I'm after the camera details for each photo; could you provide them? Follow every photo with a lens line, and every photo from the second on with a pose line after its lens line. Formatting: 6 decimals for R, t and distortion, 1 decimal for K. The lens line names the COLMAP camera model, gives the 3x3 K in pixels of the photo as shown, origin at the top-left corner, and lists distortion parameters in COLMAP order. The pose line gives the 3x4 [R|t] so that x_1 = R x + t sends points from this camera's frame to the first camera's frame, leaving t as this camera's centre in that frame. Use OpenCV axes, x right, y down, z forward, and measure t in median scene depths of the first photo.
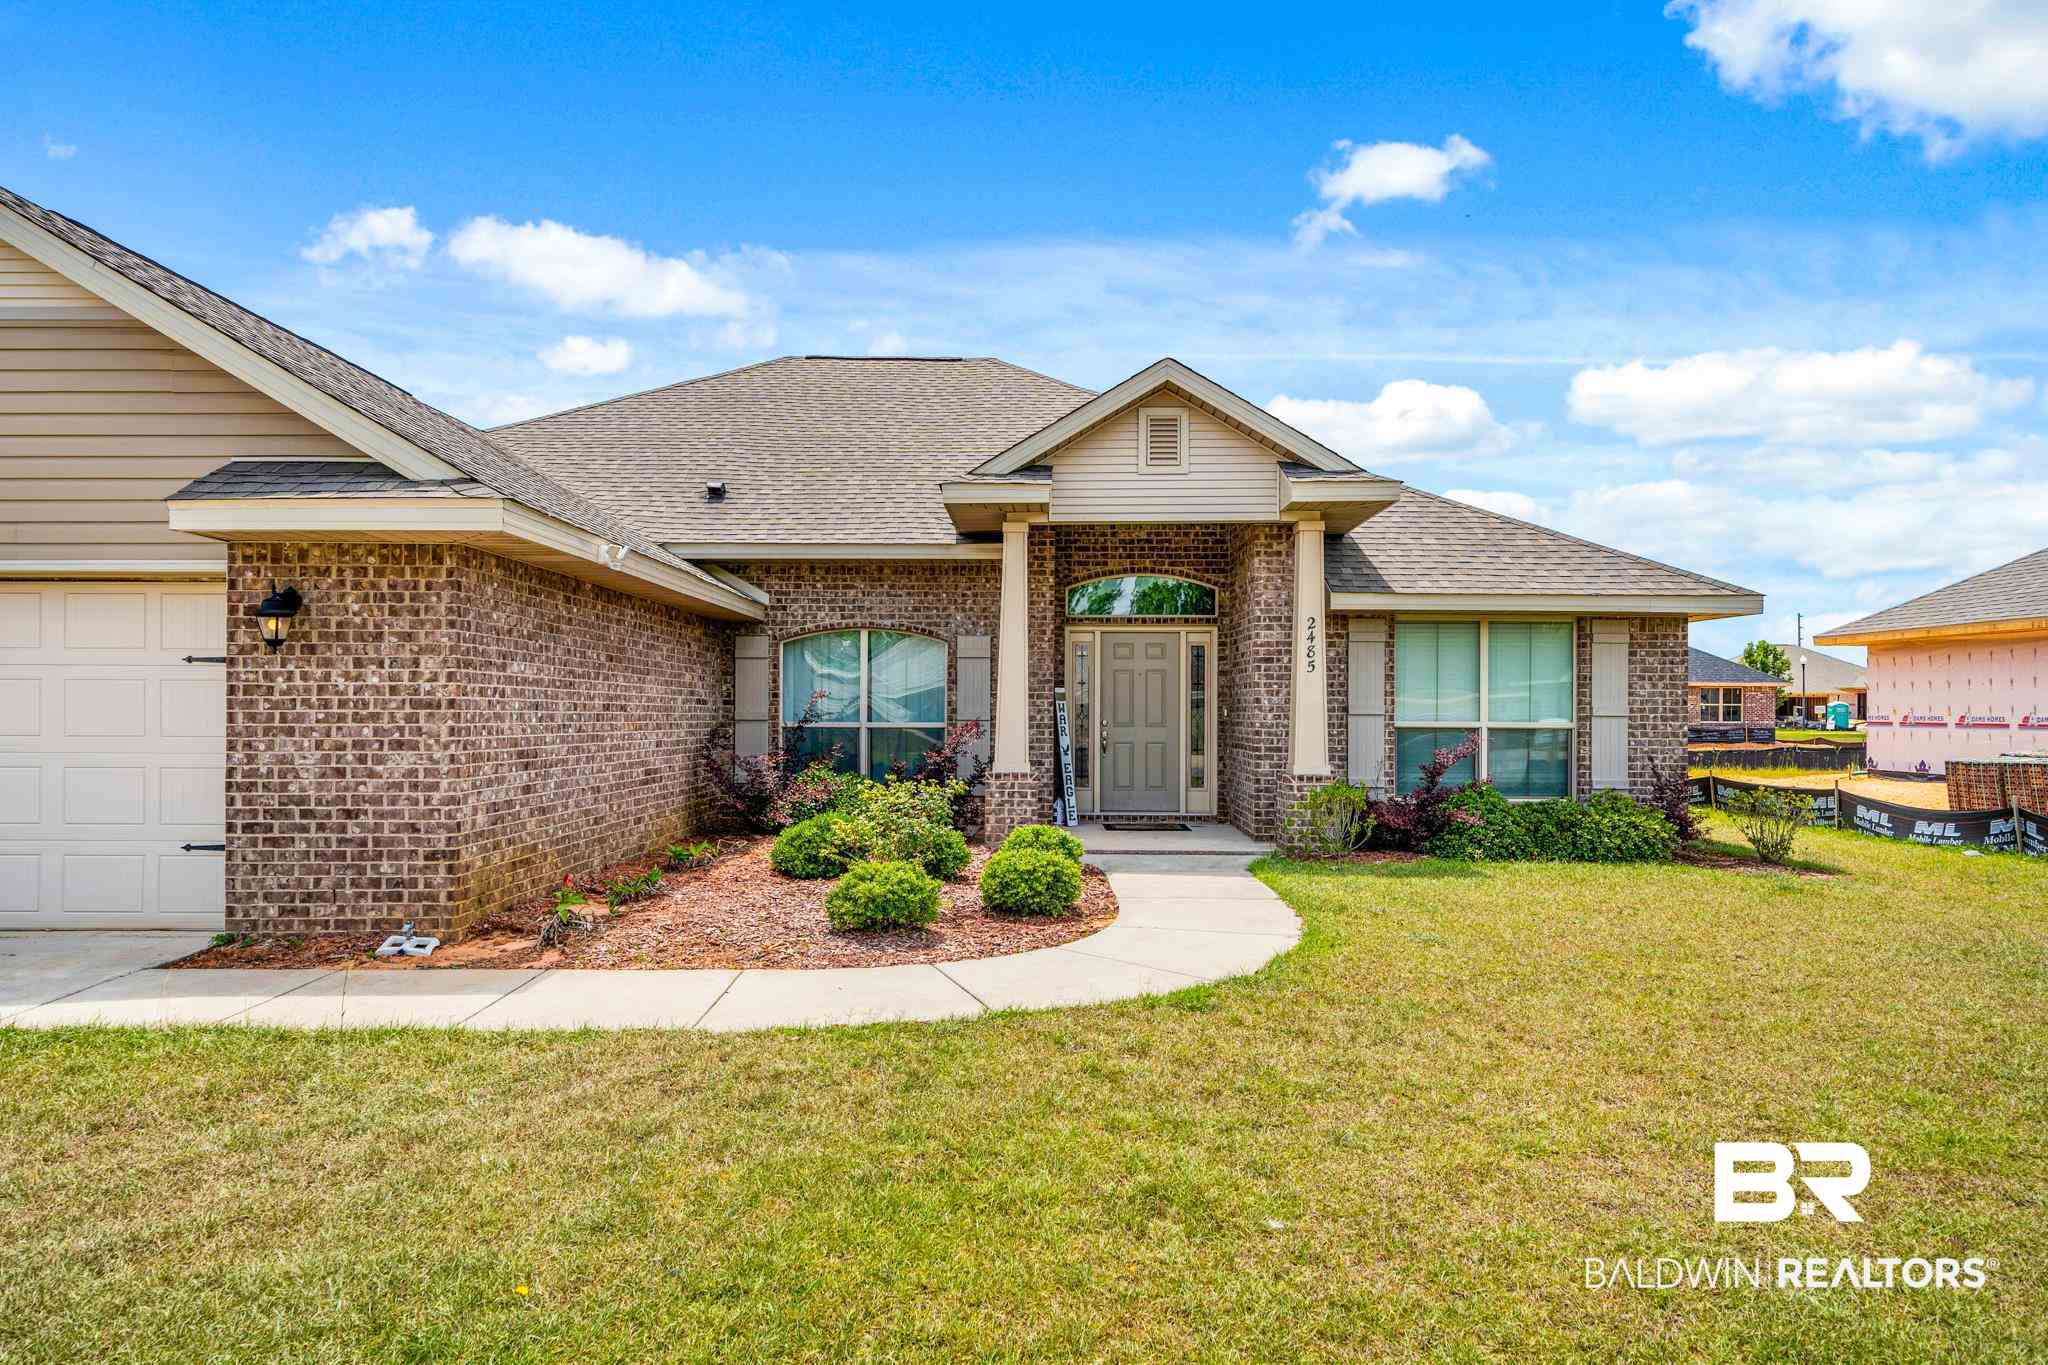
lens RADIAL K [[1205.2, 0, 1024.0], [0, 1205.2, 682.5], [0, 0, 1]] dist [0.001573, 0.001520]
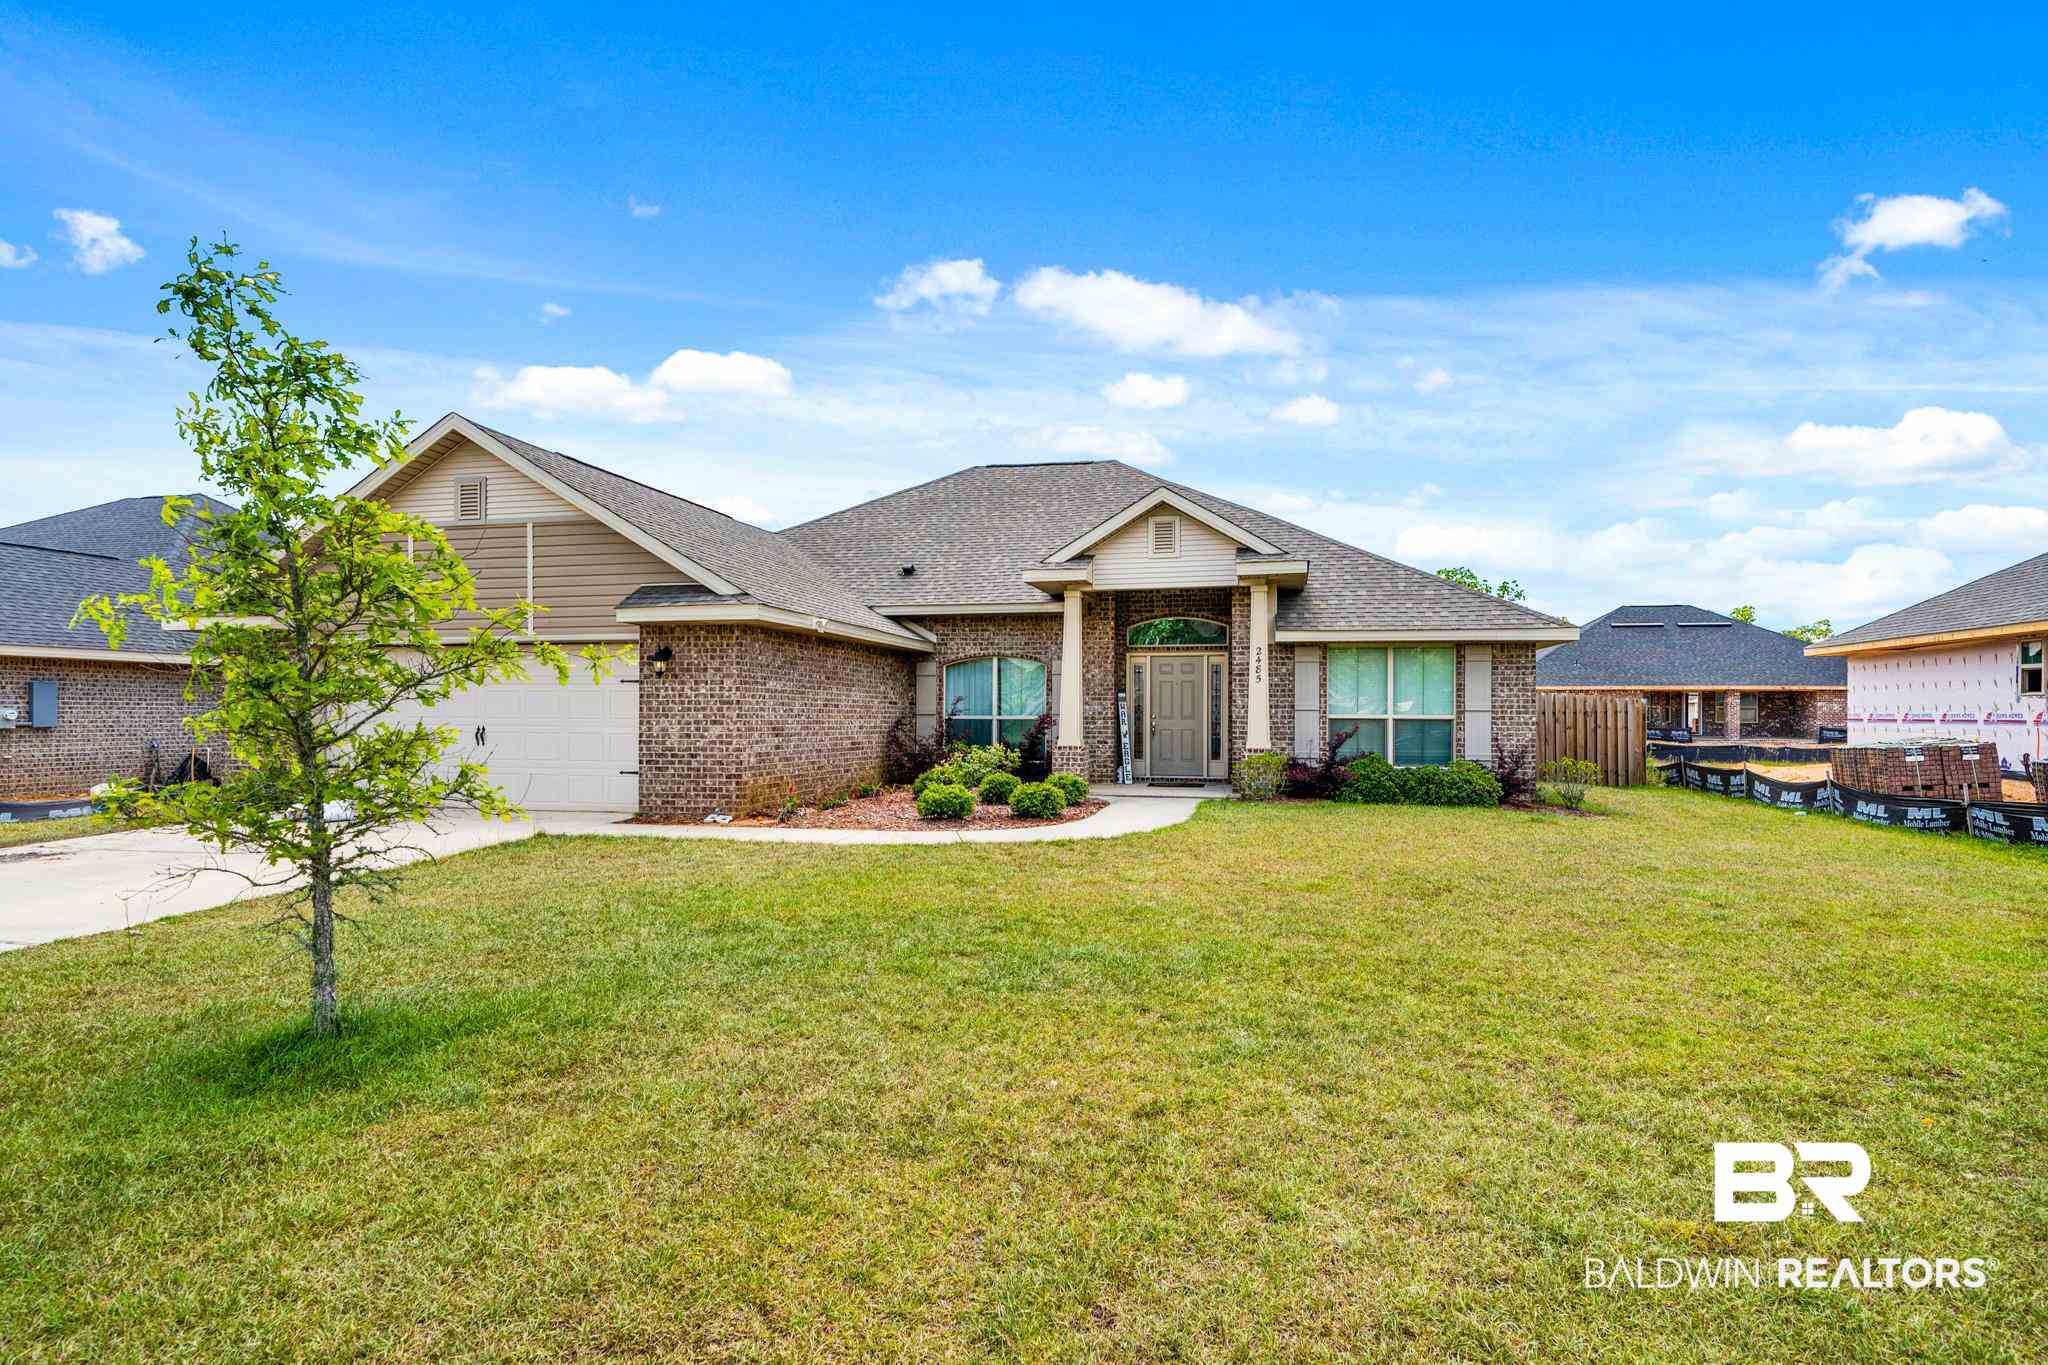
lens RADIAL K [[1051.0, 0, 1025.3], [0, 1051.0, 674.9], [0, 0, 1]] dist [-0.000115, -0.000086]
pose [[0.976872, -0.008900, -0.213637, 0.235853], [0.005676, 0.999861, -0.015701, 0.001333], [0.213747, 0.014126, 0.976787, -0.393039]]
